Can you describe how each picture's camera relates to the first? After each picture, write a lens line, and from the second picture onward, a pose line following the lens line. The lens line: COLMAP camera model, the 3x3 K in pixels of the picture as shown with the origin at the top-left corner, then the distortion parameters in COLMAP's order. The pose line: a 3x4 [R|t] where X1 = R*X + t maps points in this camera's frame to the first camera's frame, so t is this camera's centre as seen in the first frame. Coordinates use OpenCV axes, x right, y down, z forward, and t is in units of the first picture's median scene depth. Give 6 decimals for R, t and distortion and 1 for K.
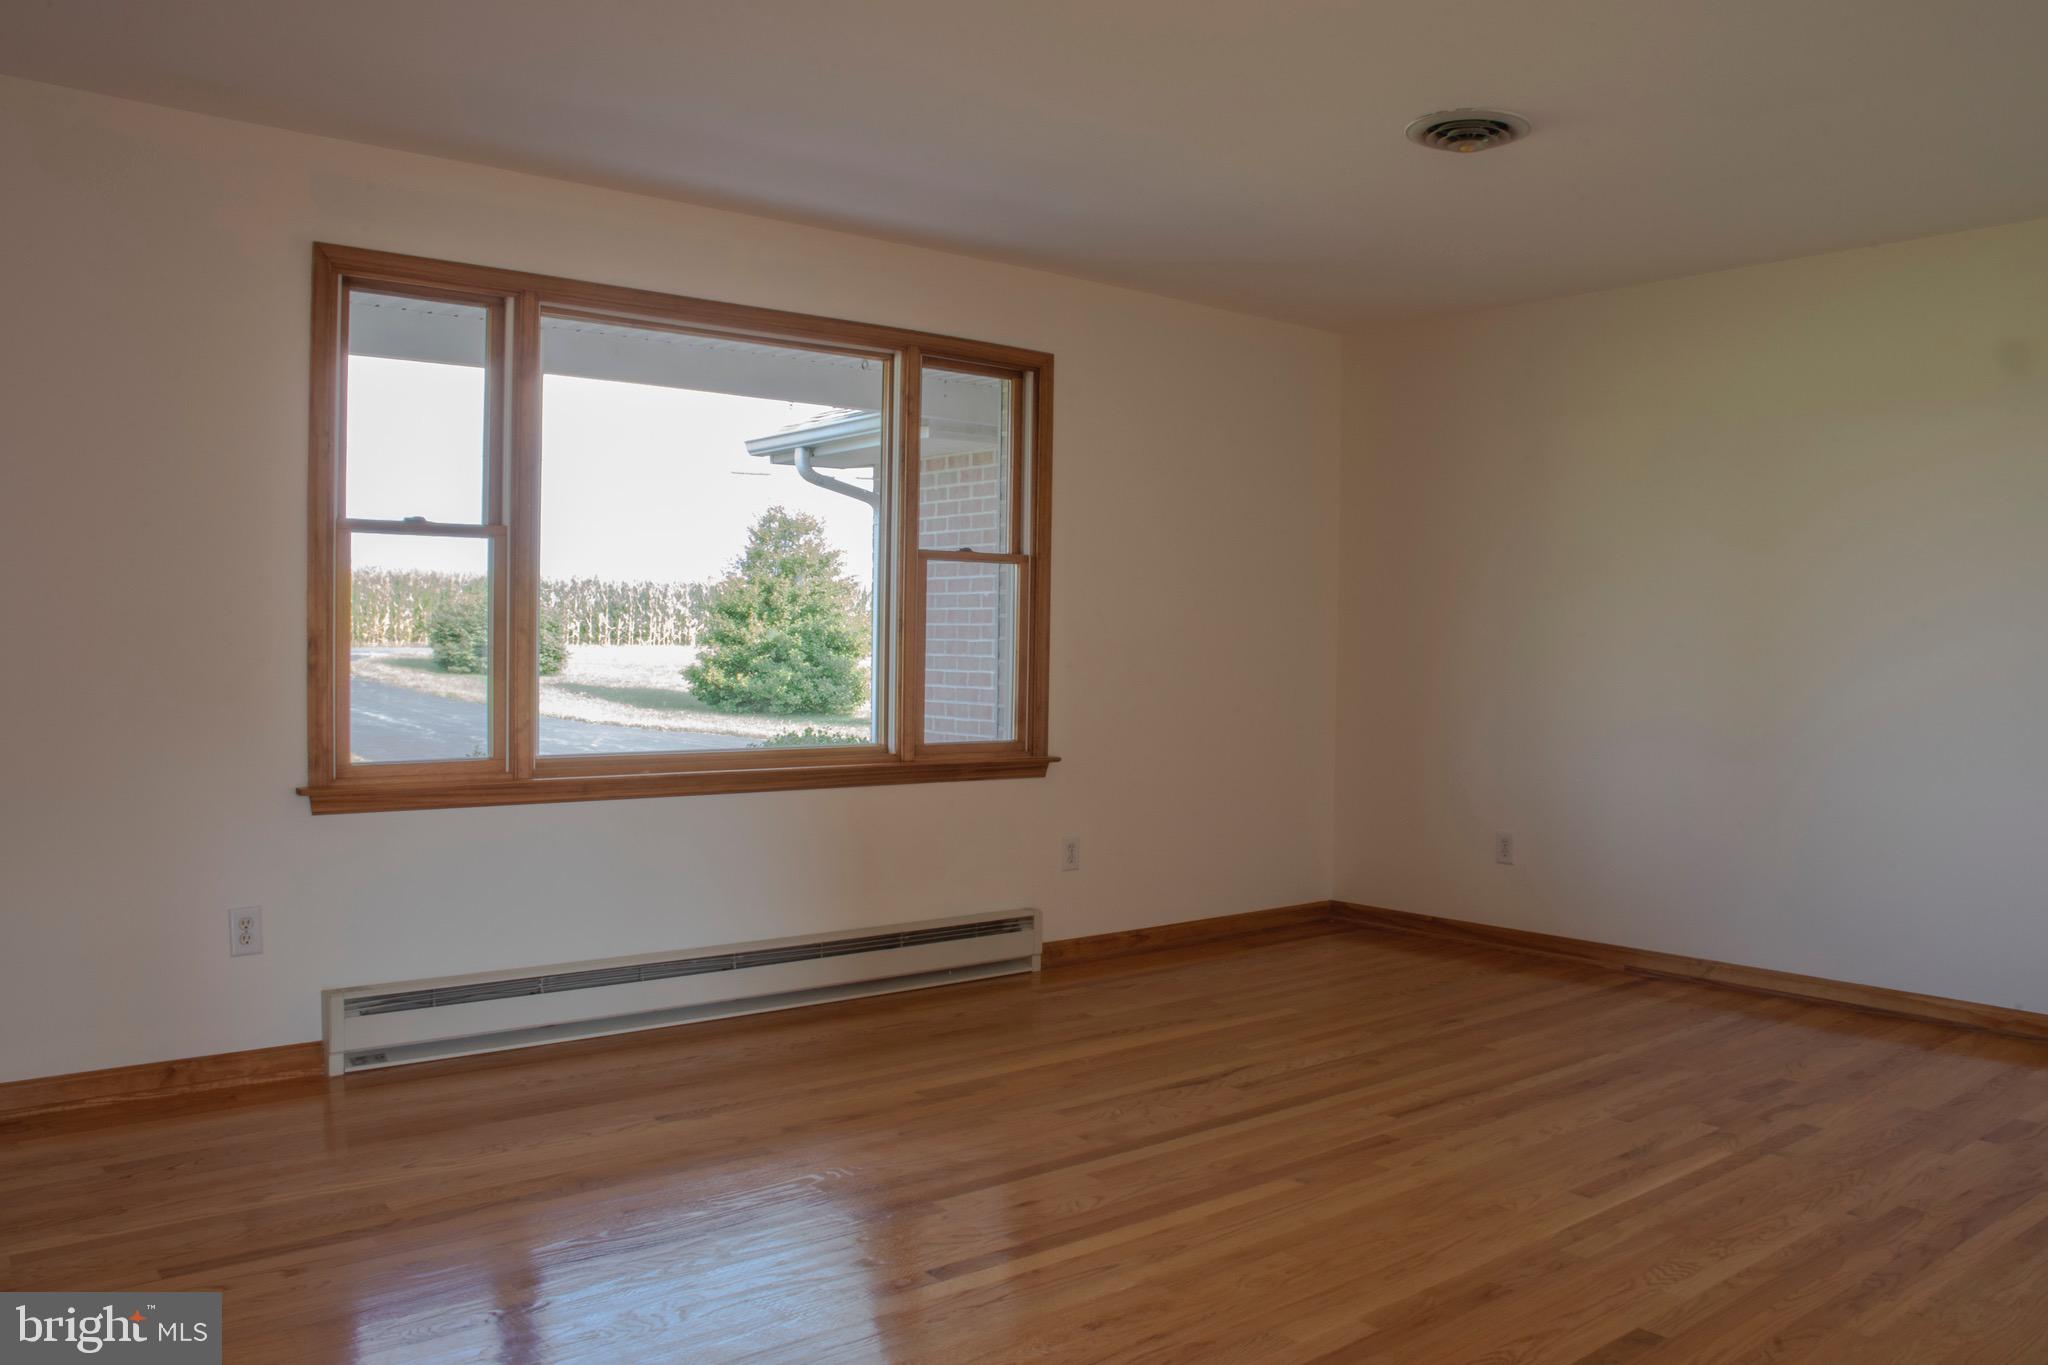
lens RADIAL K [[1589.3, 0, 1078.8], [0, 1589.3, 685.5], [0, 0, 1]] dist [-0.155653, 0.087364]
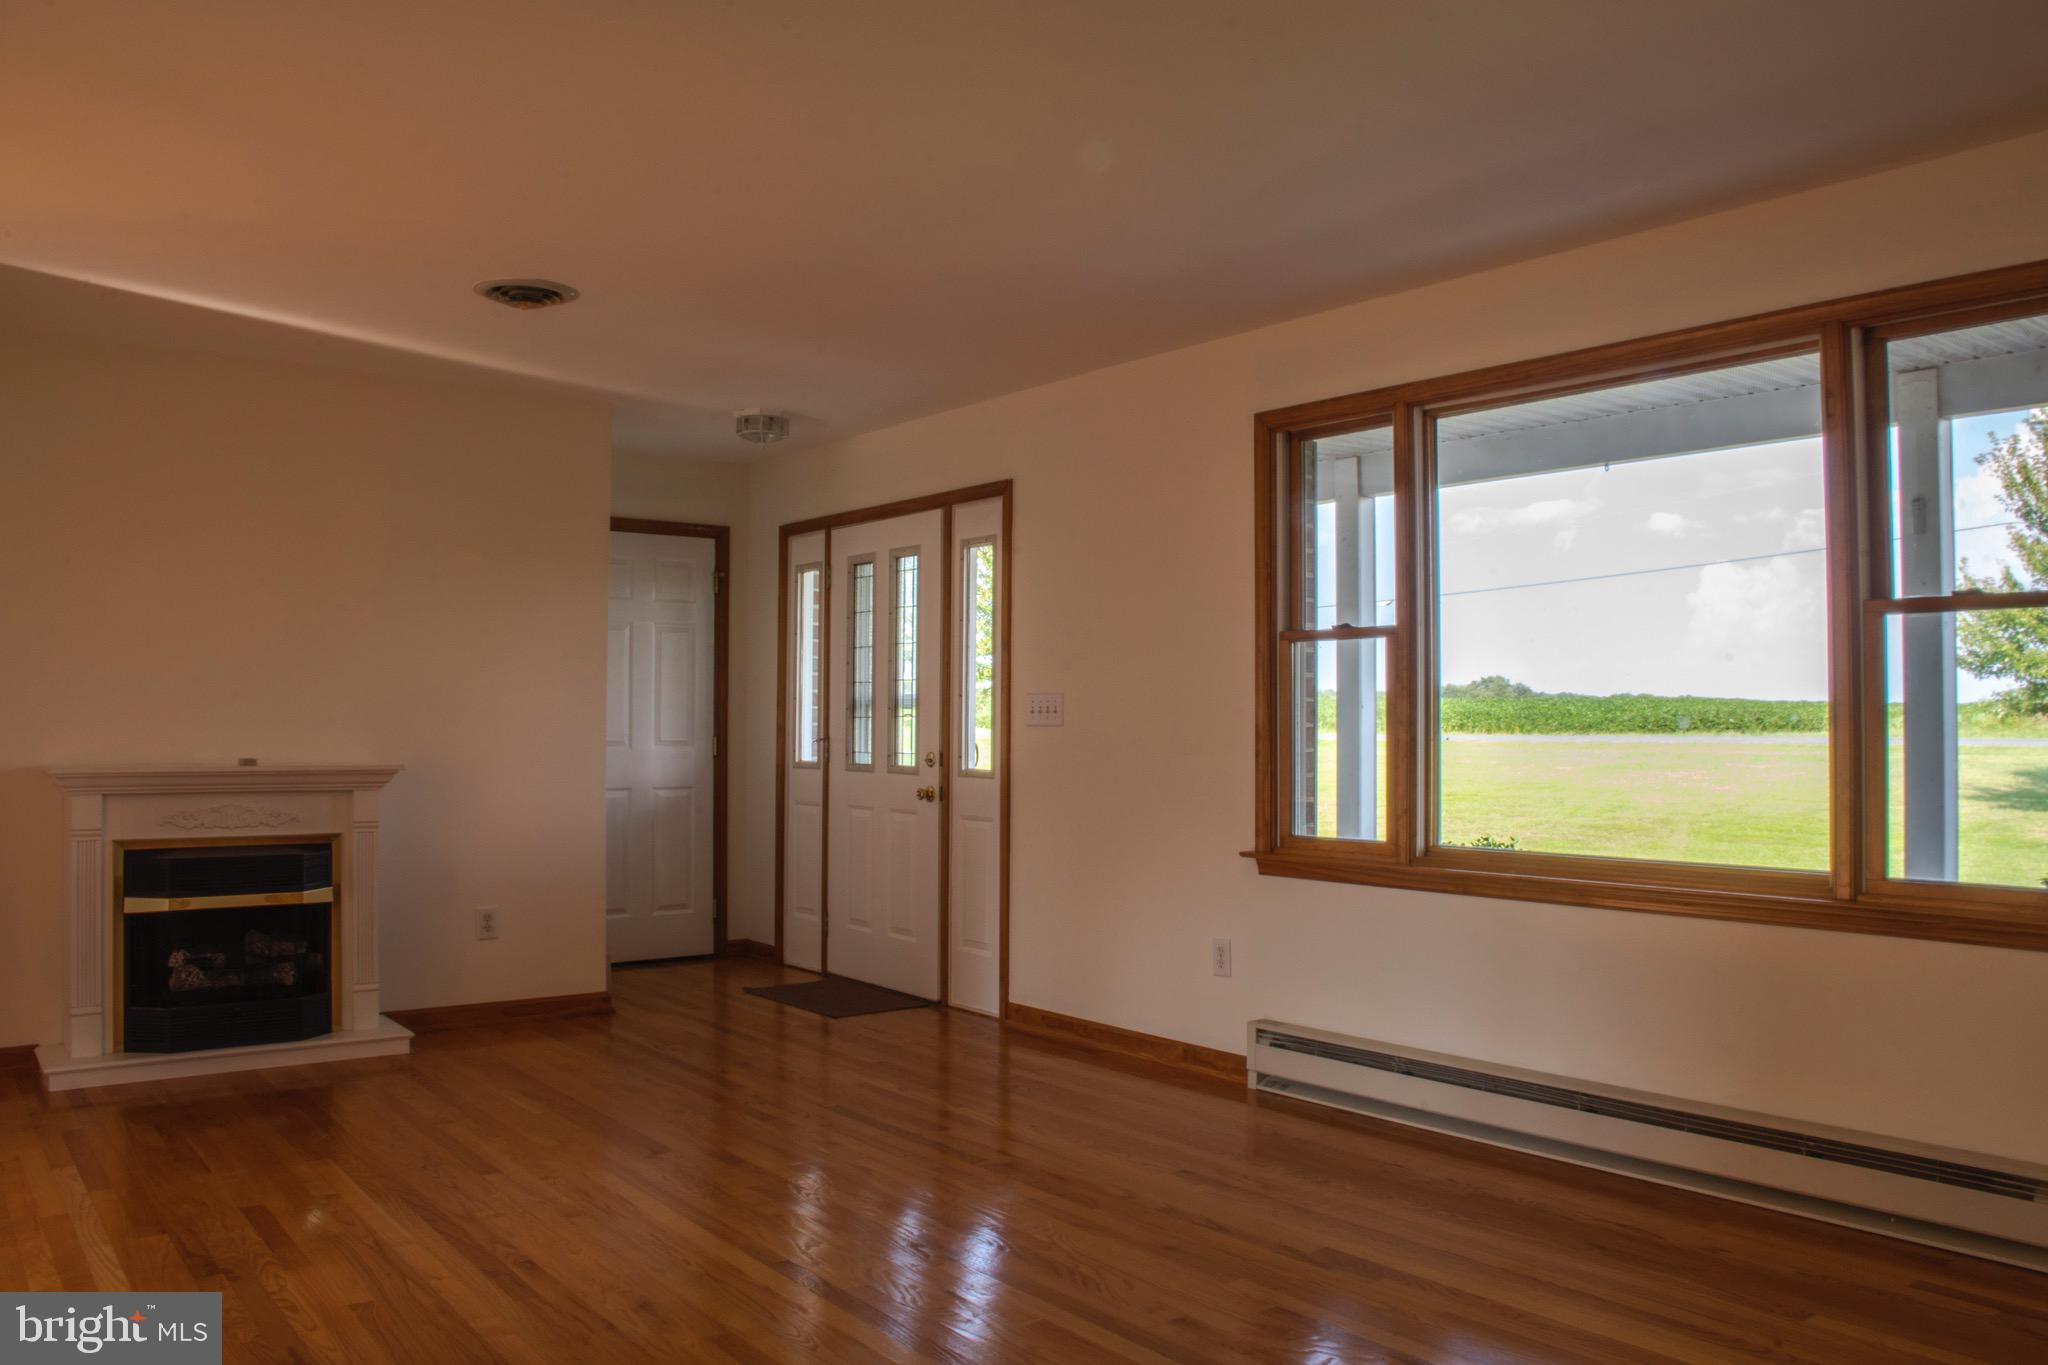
lens RADIAL K [[1608.7, 0, 1024.0], [0, 1608.7, 682.5], [0, 0, 1]] dist [-0.006597, -0.002411]
pose [[-0.033287, -0.029595, -0.999008, 0.802587], [-0.021933, 0.999342, -0.028874, -0.028336], [0.999205, 0.020950, -0.033914, 0.841397]]
